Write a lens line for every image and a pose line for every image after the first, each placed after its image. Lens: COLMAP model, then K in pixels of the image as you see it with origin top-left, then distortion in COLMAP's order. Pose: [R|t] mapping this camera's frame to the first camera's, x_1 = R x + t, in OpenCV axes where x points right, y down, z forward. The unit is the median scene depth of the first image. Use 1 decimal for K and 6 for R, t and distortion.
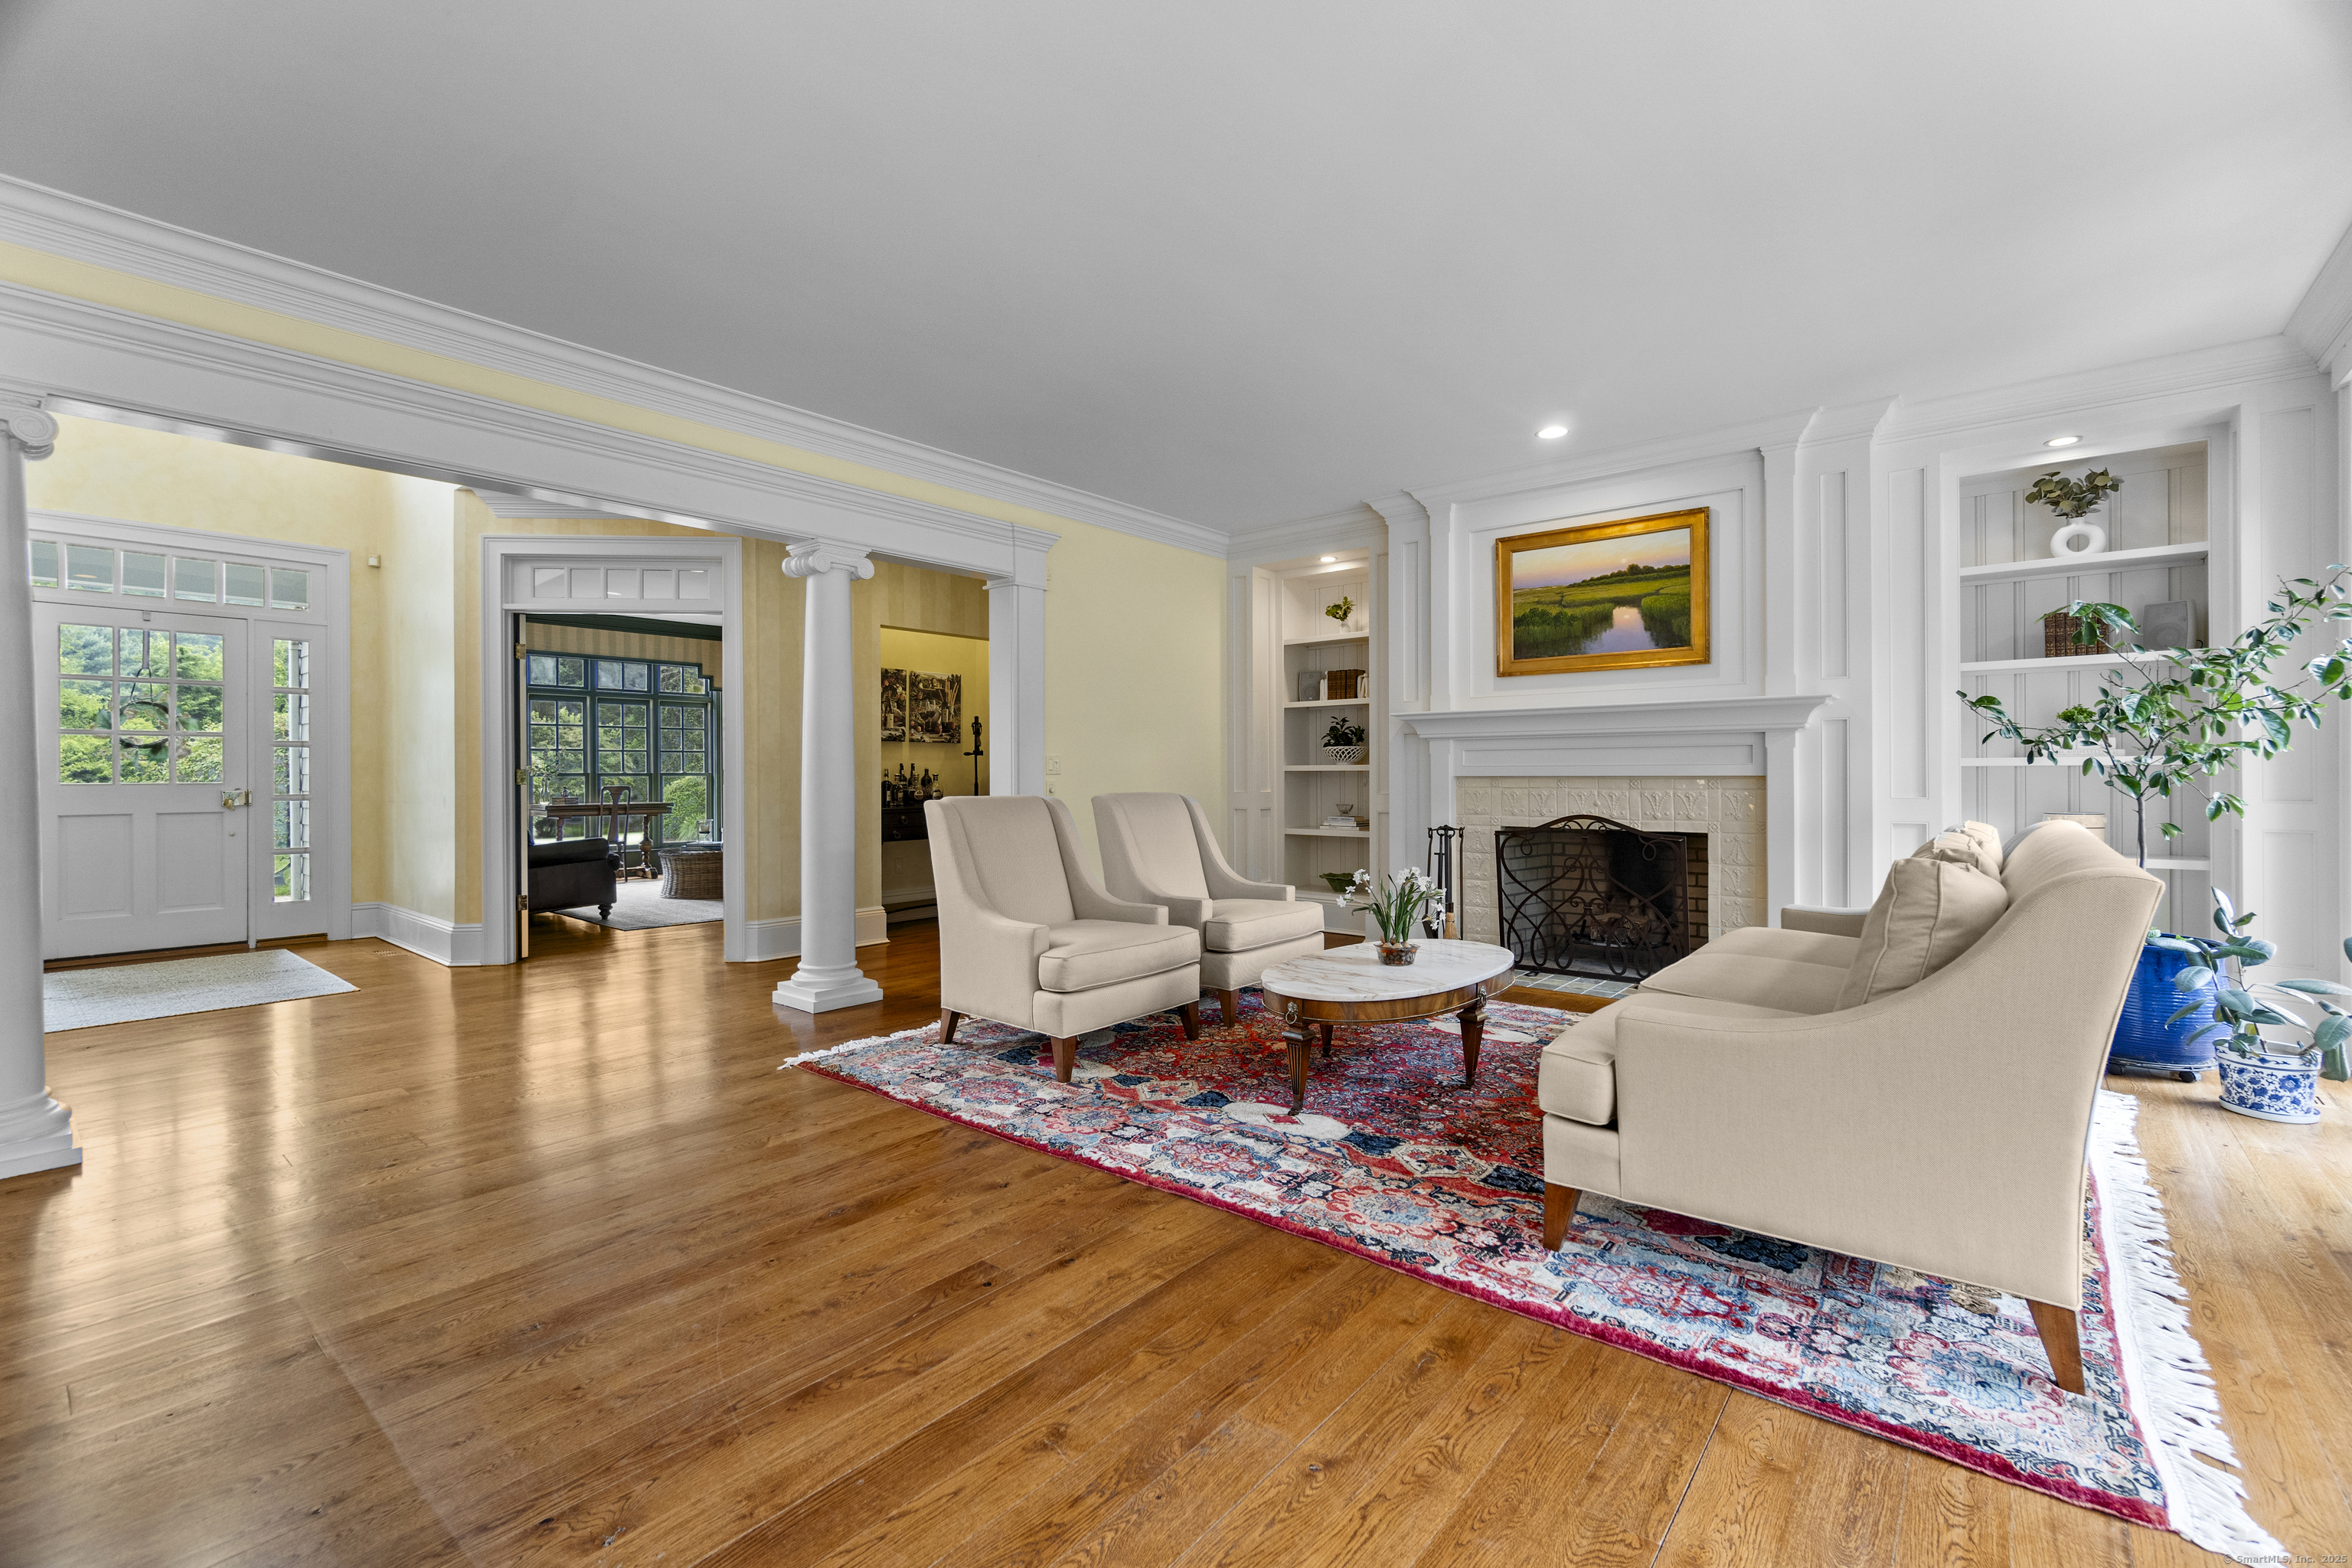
lens RADIAL K [[1018.6, 0, 1179.0], [0, 1018.6, 770.4], [0, 0, 1]] dist [-0.001754, 0.001382]
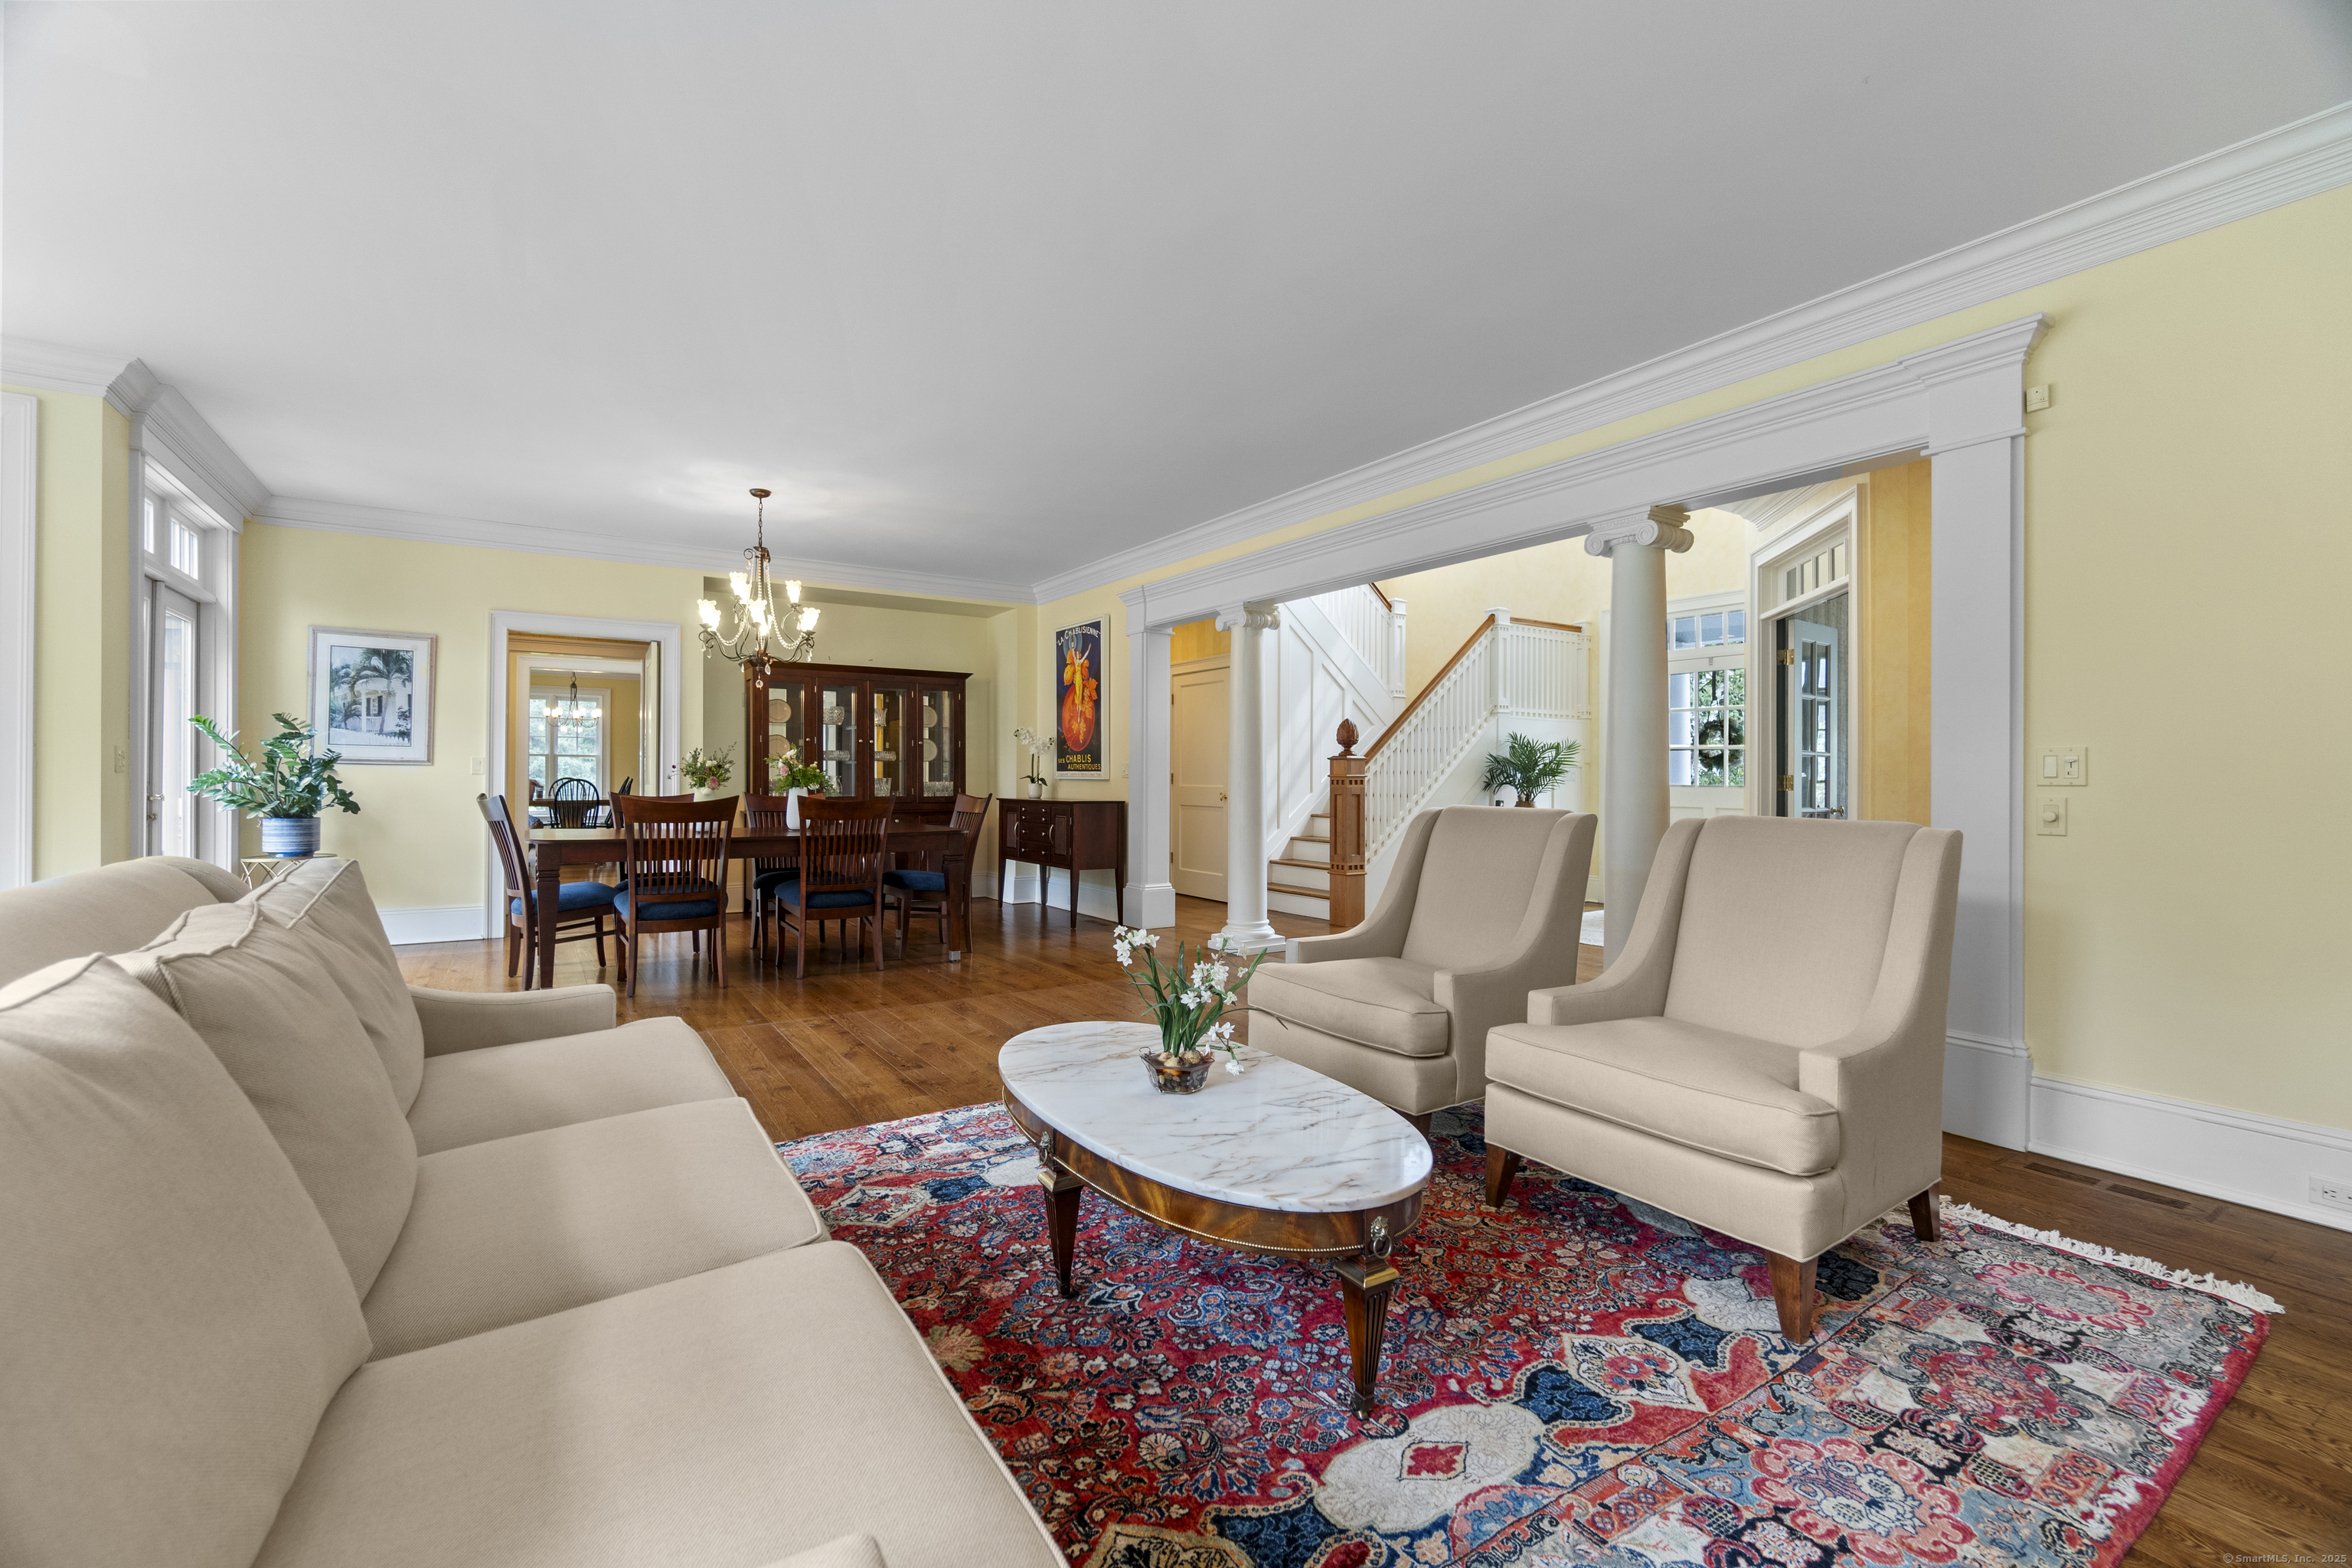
lens RADIAL K [[1018.6, 0, 1174.3], [0, 1018.6, 778.9], [0, 0, 1]] dist [-0.001754, 0.001382]
pose [[-0.309850, 0.005485, -0.950770, 1.008833], [-0.002027, 0.999977, 0.006430, -0.005075], [0.950783, 0.003919, -0.309832, 1.492932]]
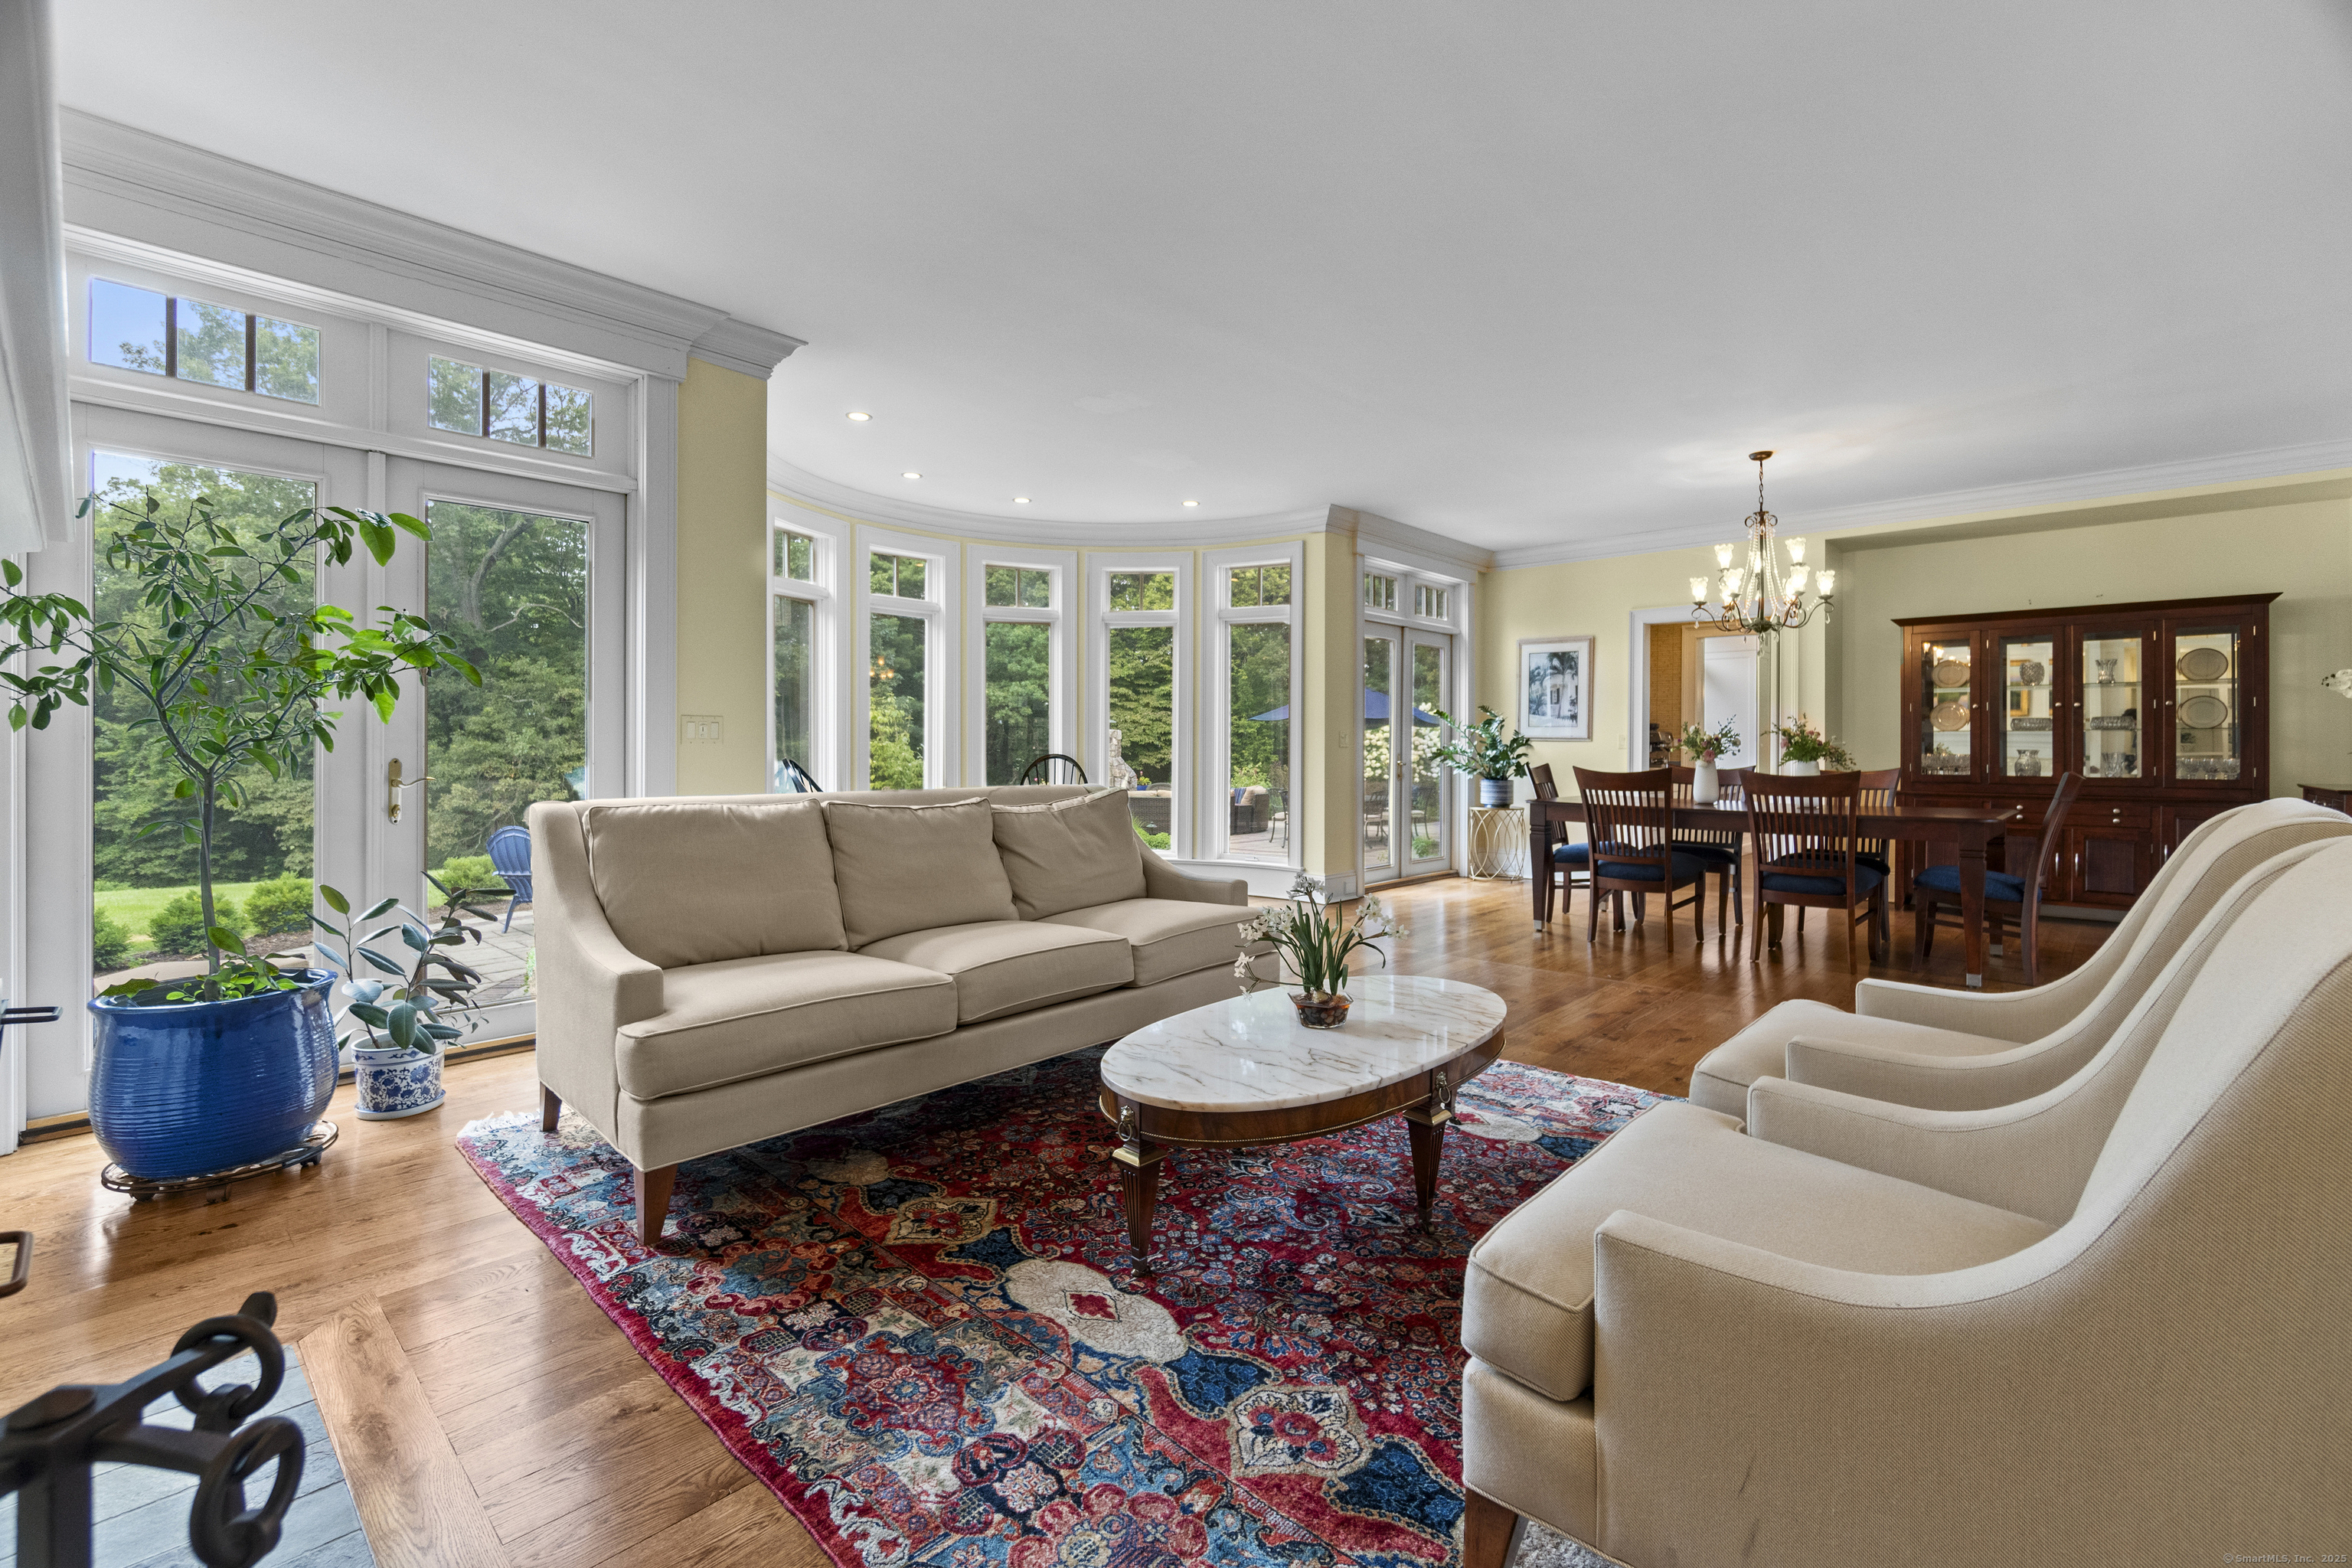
lens RADIAL K [[1018.6, 0, 1155.3], [0, 1018.6, 758.2], [0, 0, 1]] dist [-0.001754, 0.001382]
pose [[-0.996722, 0.000274, 0.080905, 0.336697], [0.000960, 0.999964, 0.008434, 0.004339], [-0.080900, 0.008484, -0.996686, 2.123963]]
